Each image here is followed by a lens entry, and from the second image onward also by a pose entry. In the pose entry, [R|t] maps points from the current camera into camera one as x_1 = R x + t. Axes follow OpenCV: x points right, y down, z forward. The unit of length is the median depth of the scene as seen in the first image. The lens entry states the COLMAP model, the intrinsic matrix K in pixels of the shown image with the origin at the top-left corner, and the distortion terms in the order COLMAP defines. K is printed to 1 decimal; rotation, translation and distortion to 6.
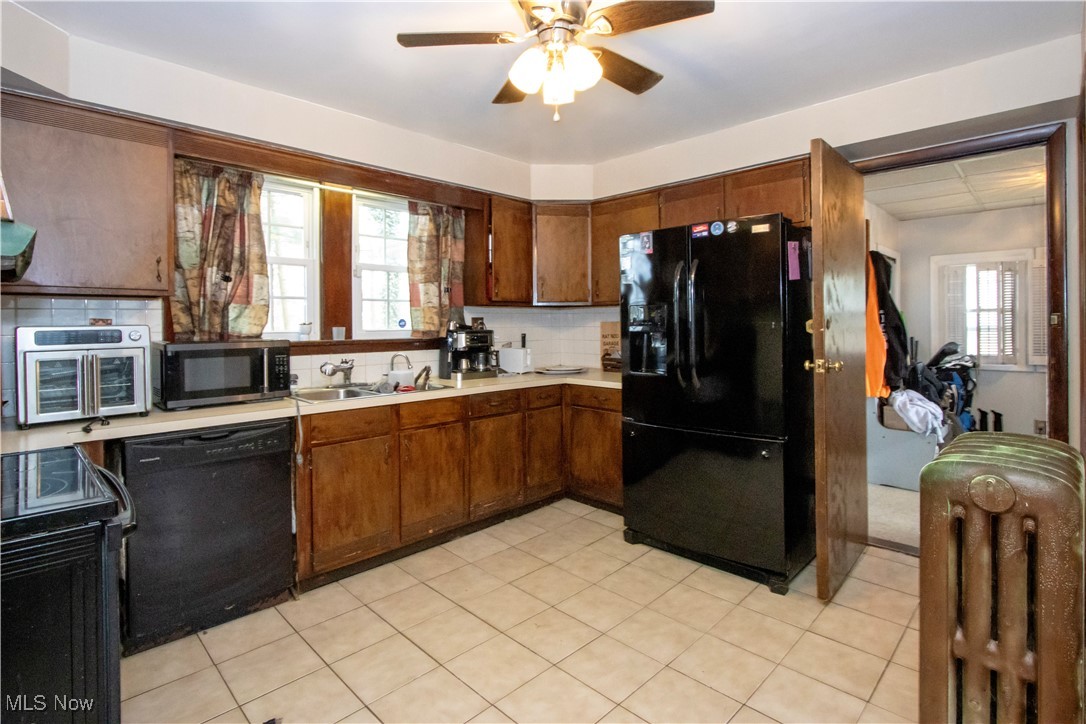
lens RADIAL K [[528.0, 0, 543.9], [0, 528.0, 326.5], [0, 0, 1]] dist [0.001808, 0.000489]
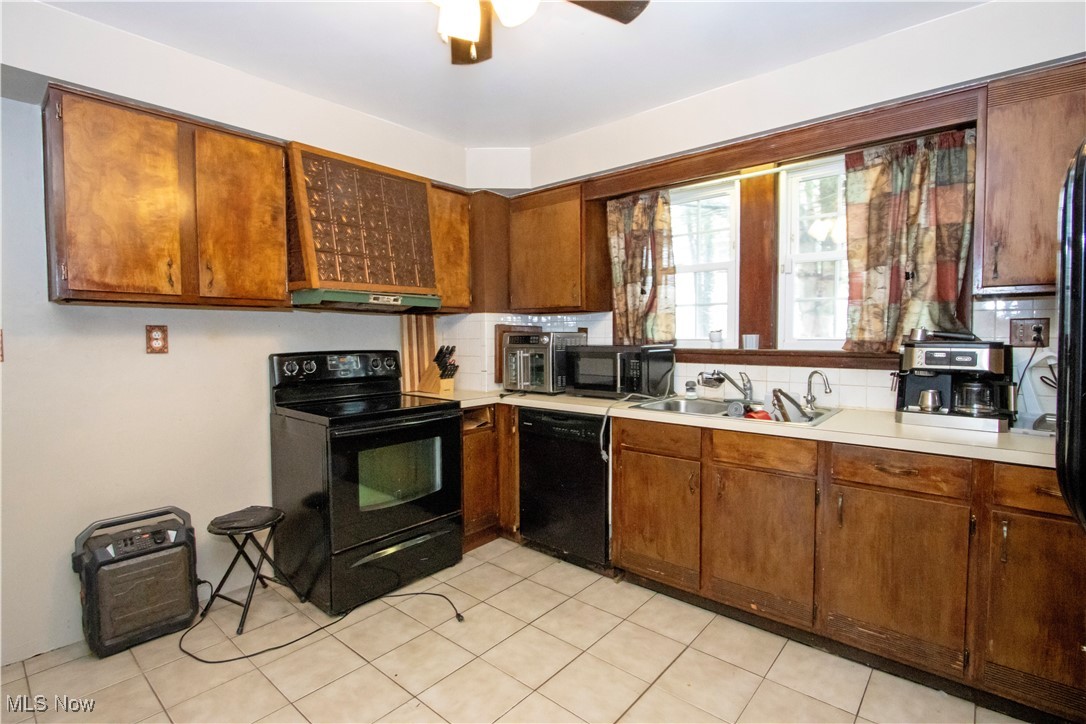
lens RADIAL K [[521.9, 0, 539.8], [0, 521.9, 354.1], [0, 0, 1]] dist [-0.004581, -0.000956]
pose [[0.072186, 0.046192, -0.996321, 0.552571], [-0.000553, 0.998929, 0.046273, -0.007611], [0.997391, -0.002789, 0.072134, 0.727508]]
